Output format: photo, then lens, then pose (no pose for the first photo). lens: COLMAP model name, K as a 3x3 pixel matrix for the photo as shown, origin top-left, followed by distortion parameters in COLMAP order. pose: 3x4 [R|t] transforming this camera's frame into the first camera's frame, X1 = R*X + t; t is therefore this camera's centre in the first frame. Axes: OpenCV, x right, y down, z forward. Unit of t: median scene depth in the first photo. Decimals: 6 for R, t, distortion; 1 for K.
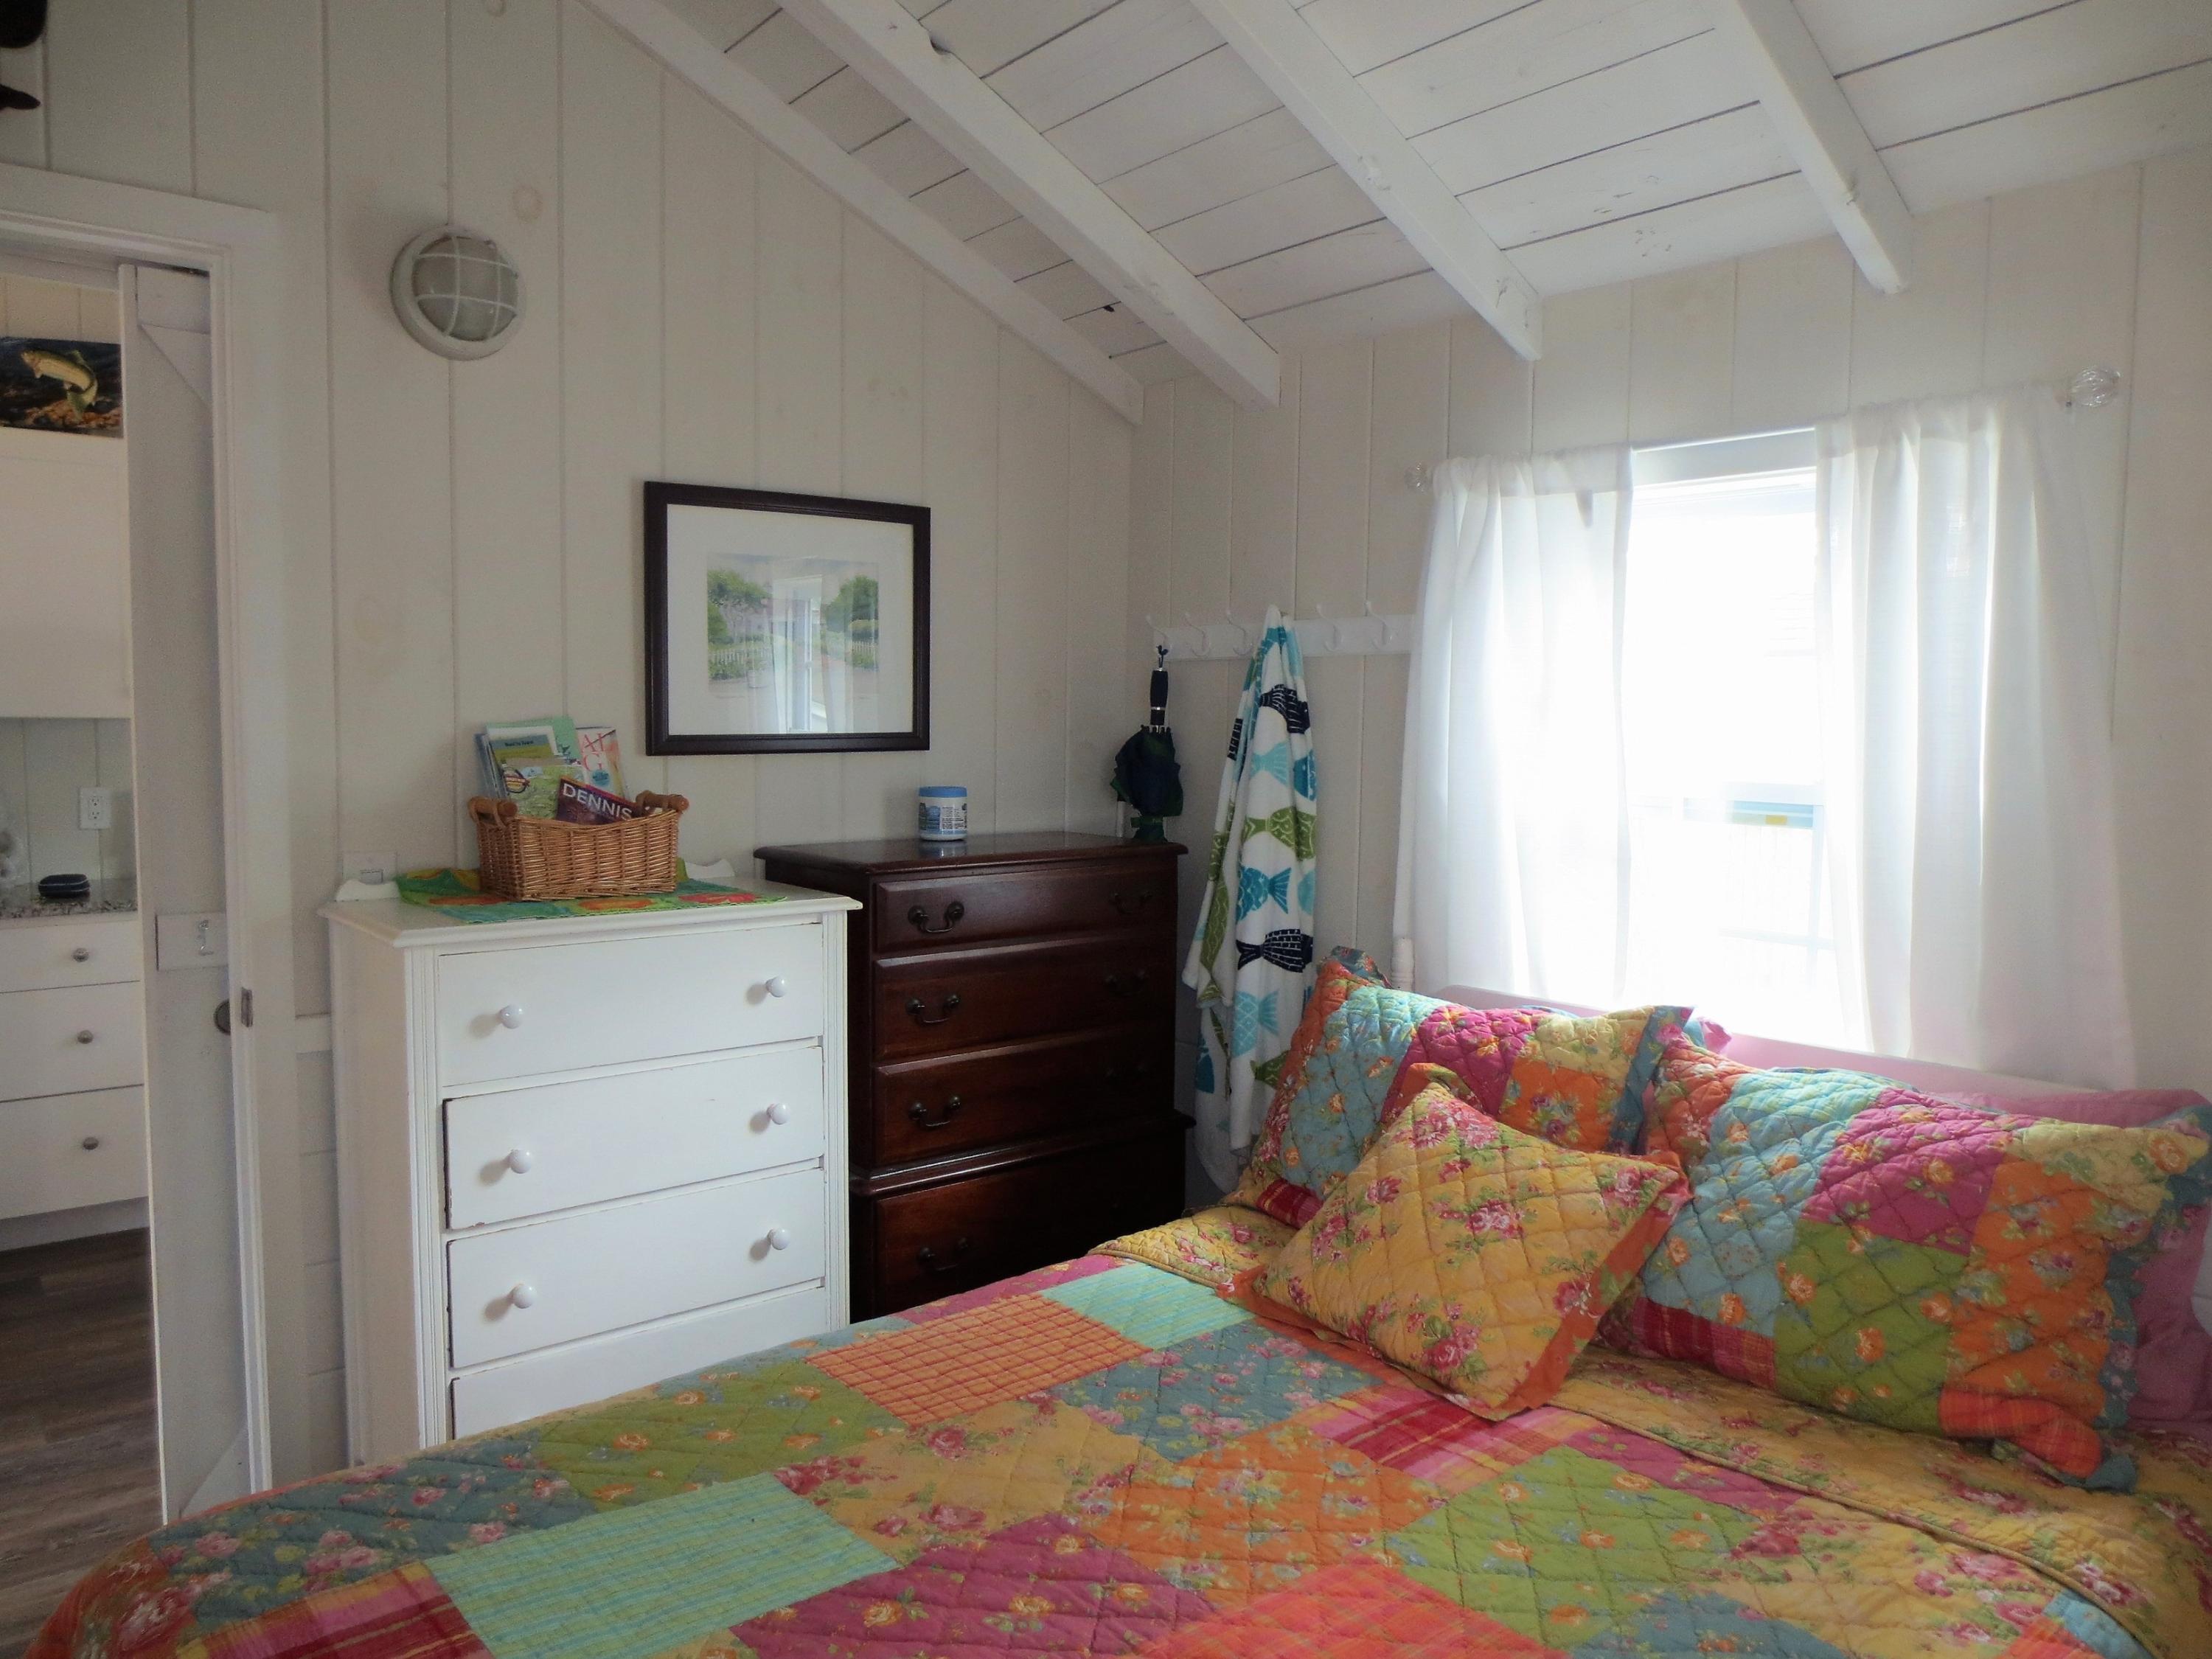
lens RADIAL K [[1561.6, 0, 1106.0], [0, 1561.6, 829.5], [0, 0, 1]] dist [-0.035900, 0.011652]
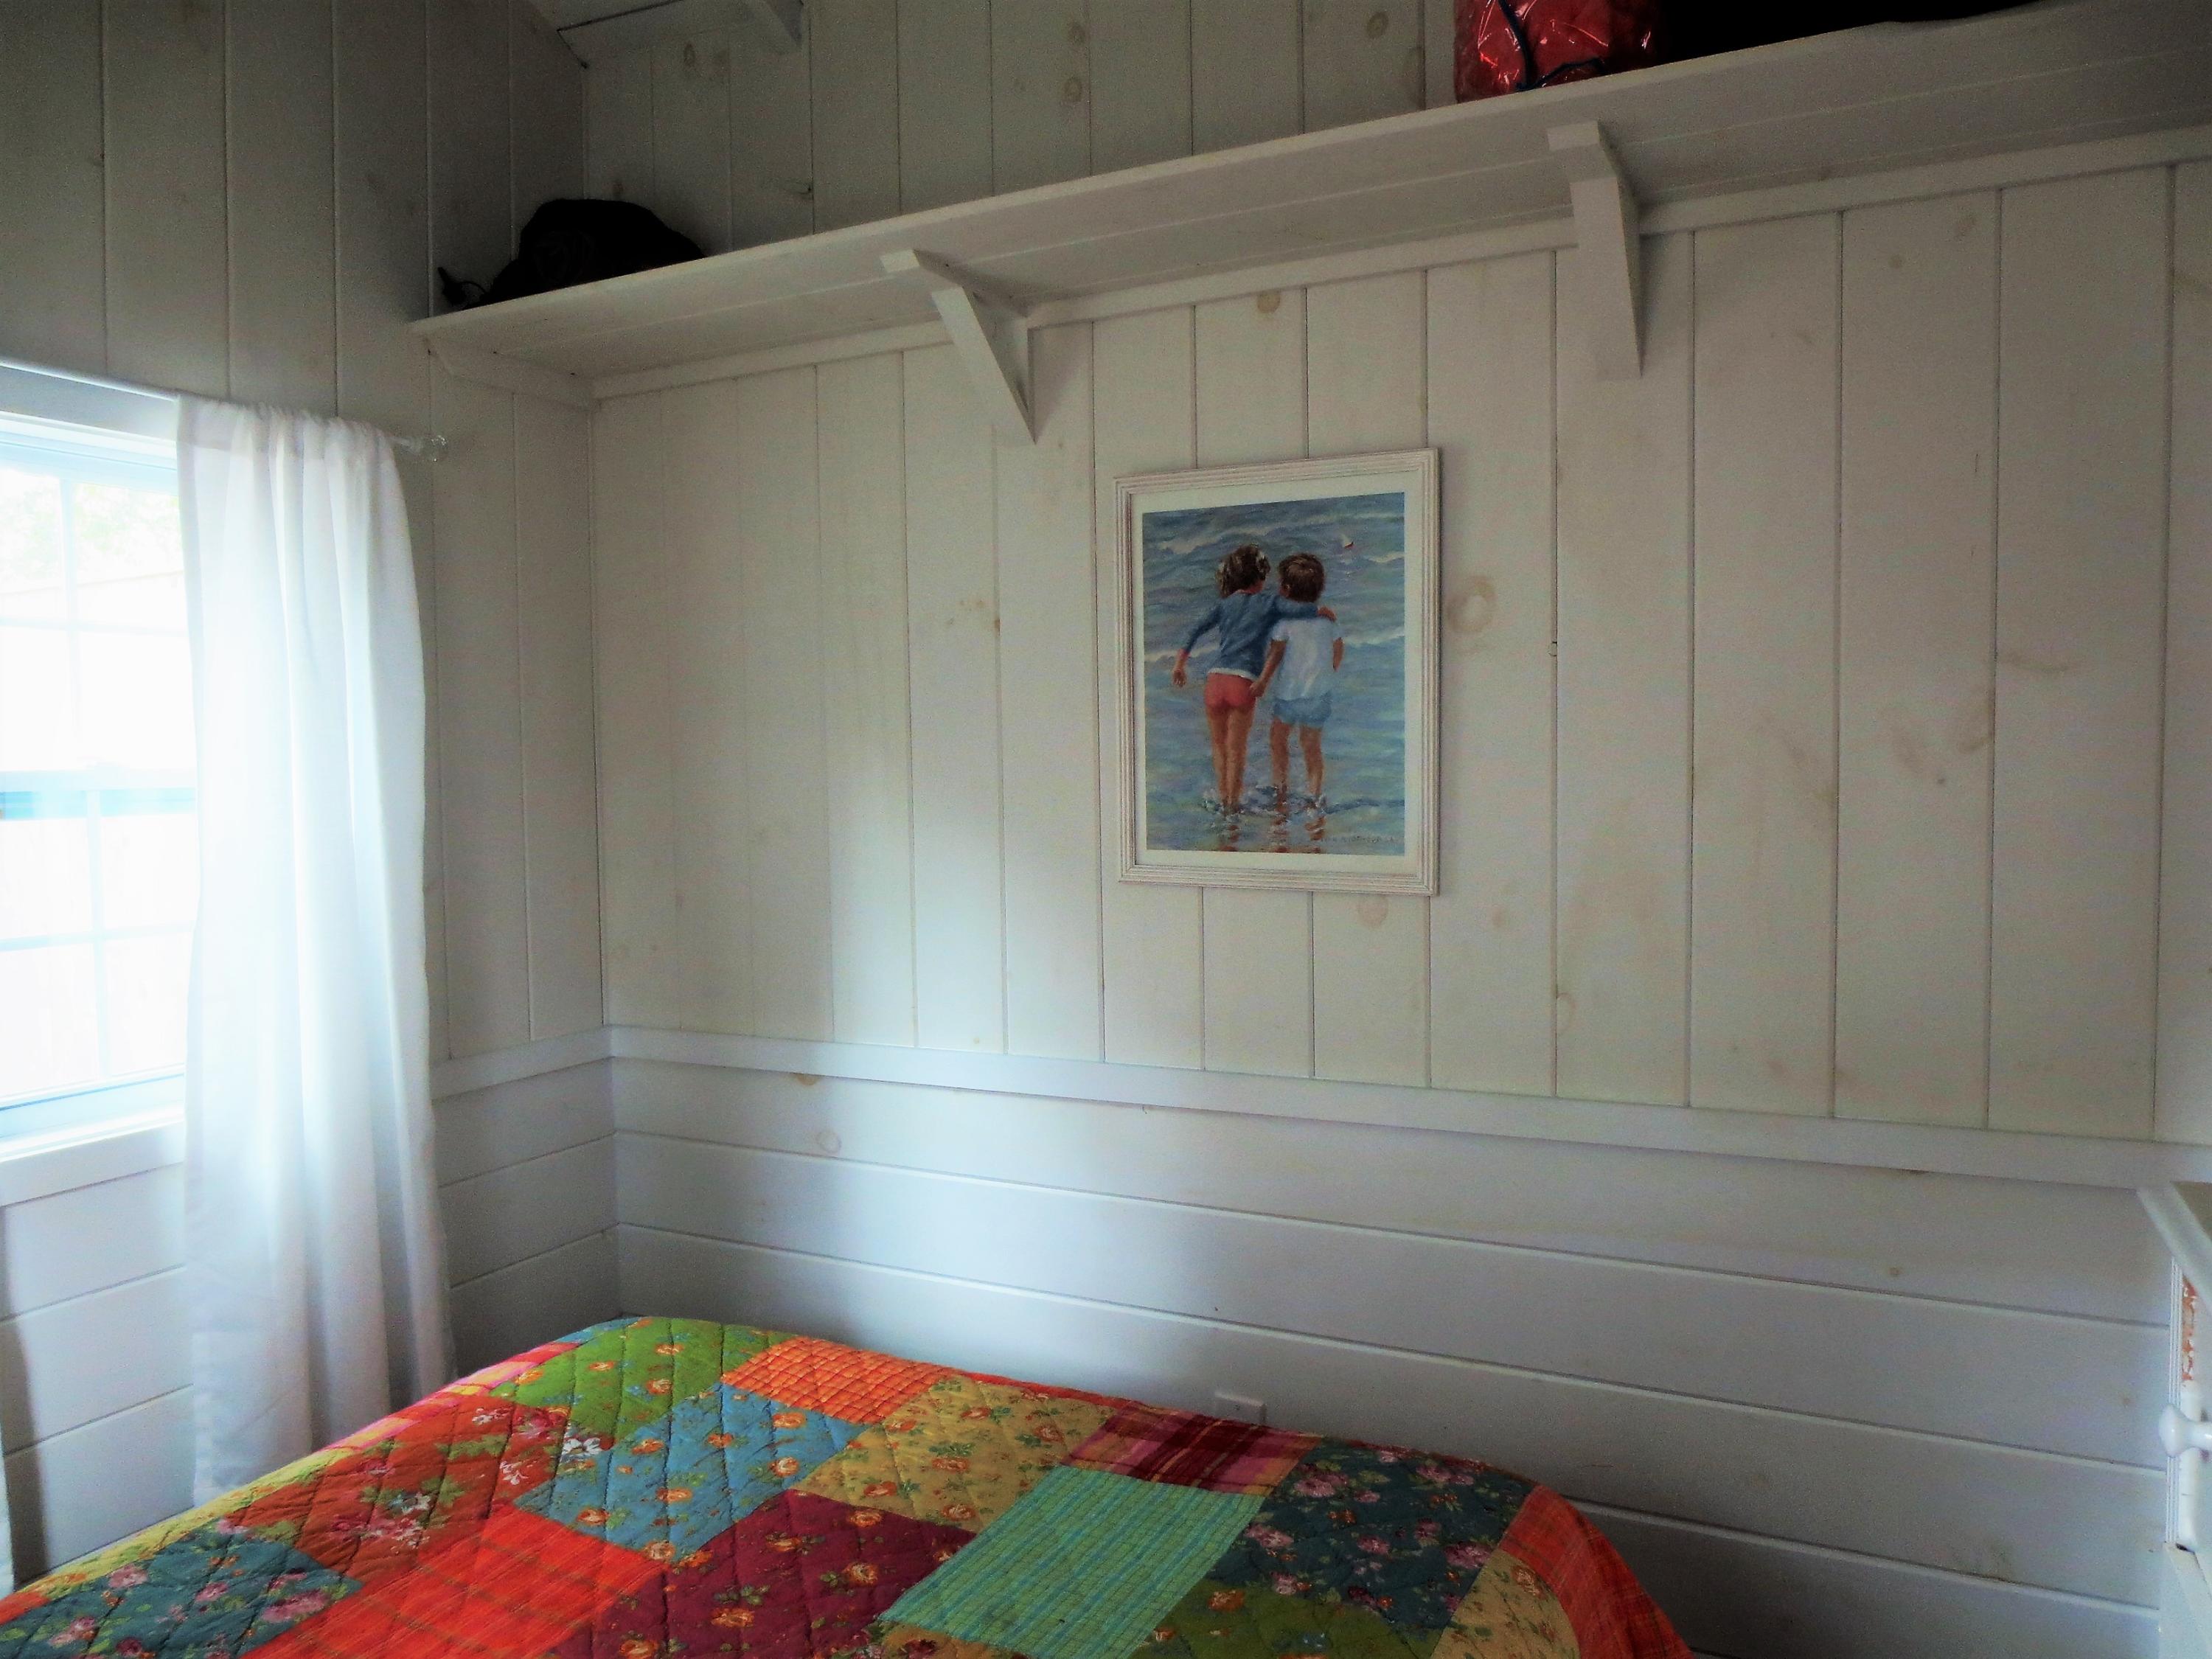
lens RADIAL K [[1561.6, 0, 1106.0], [0, 1561.6, 829.5], [0, 0, 1]] dist [-0.035900, 0.011652]
pose [[-0.913111, 0.024510, -0.406973, 0.105112], [-0.020845, 0.994079, 0.106638, -0.119830], [0.407178, 0.105855, -0.907194, 1.532964]]
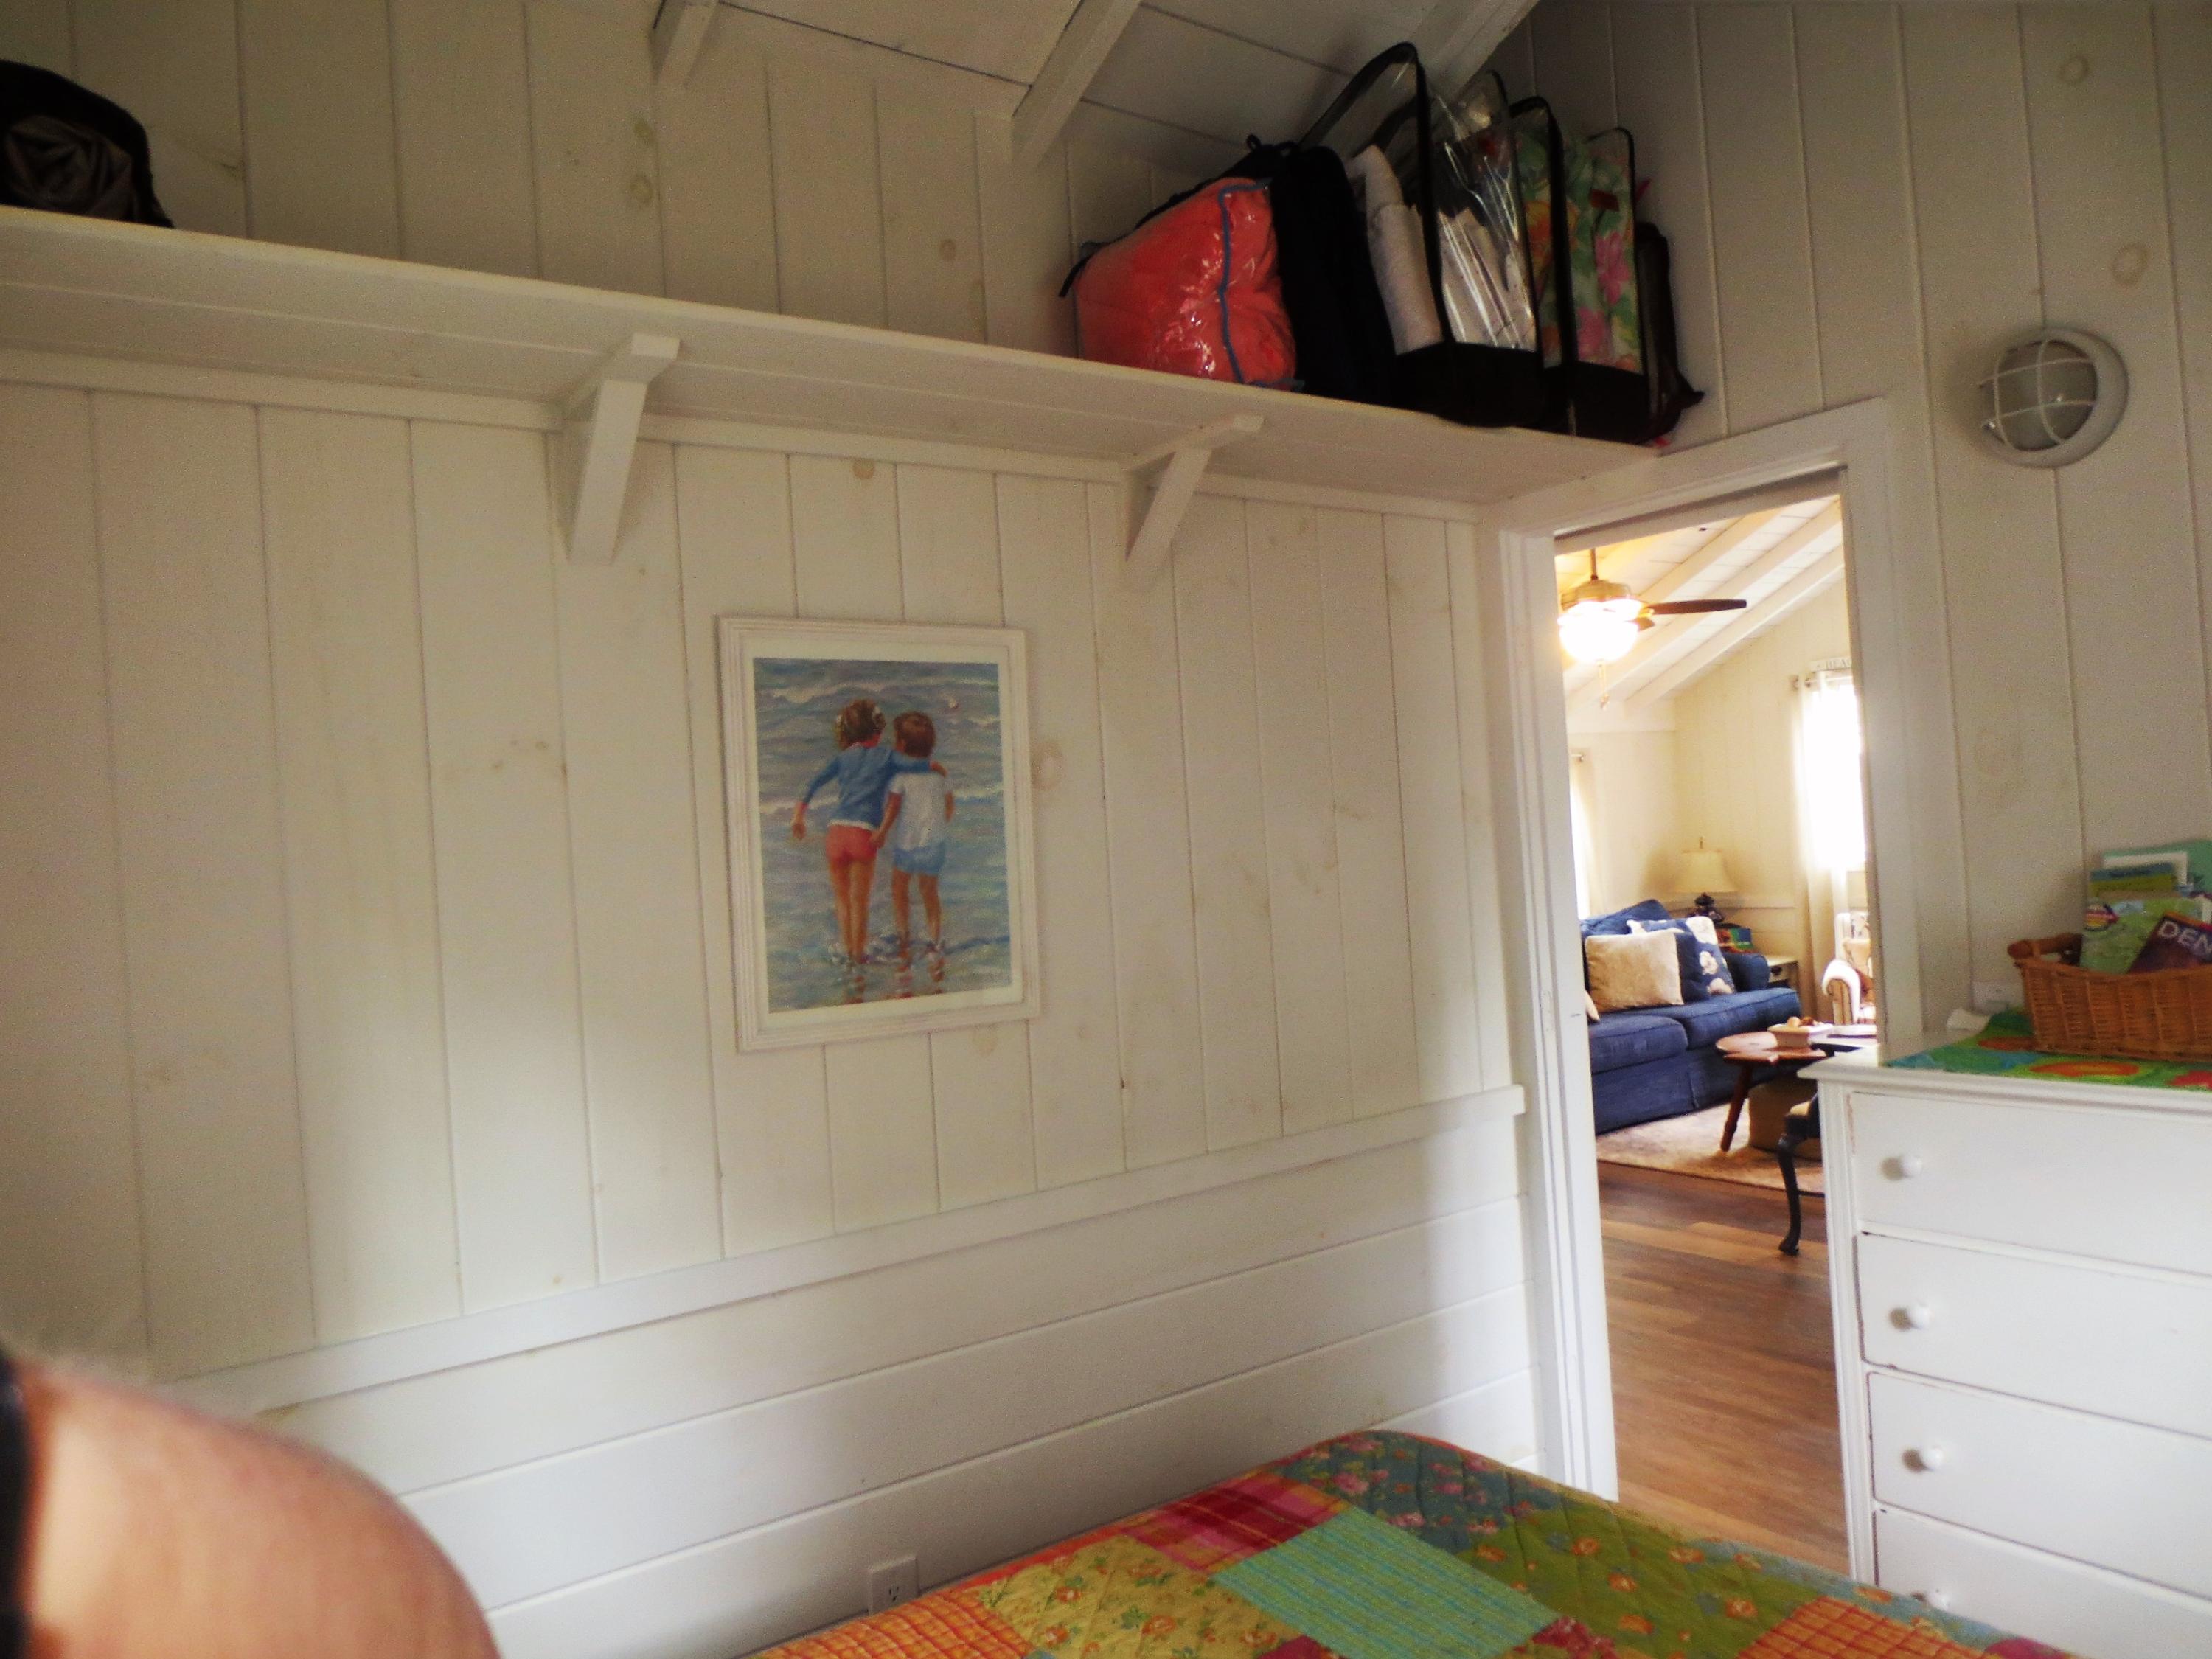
lens RADIAL K [[1561.6, 0, 1106.0], [0, 1561.6, 829.5], [0, 0, 1]] dist [-0.035900, 0.011652]
pose [[-0.071093, -0.010458, -0.997415, 0.766975], [-0.006091, 0.999931, -0.010051, -0.096958], [0.997451, 0.005361, -0.071152, 0.679340]]
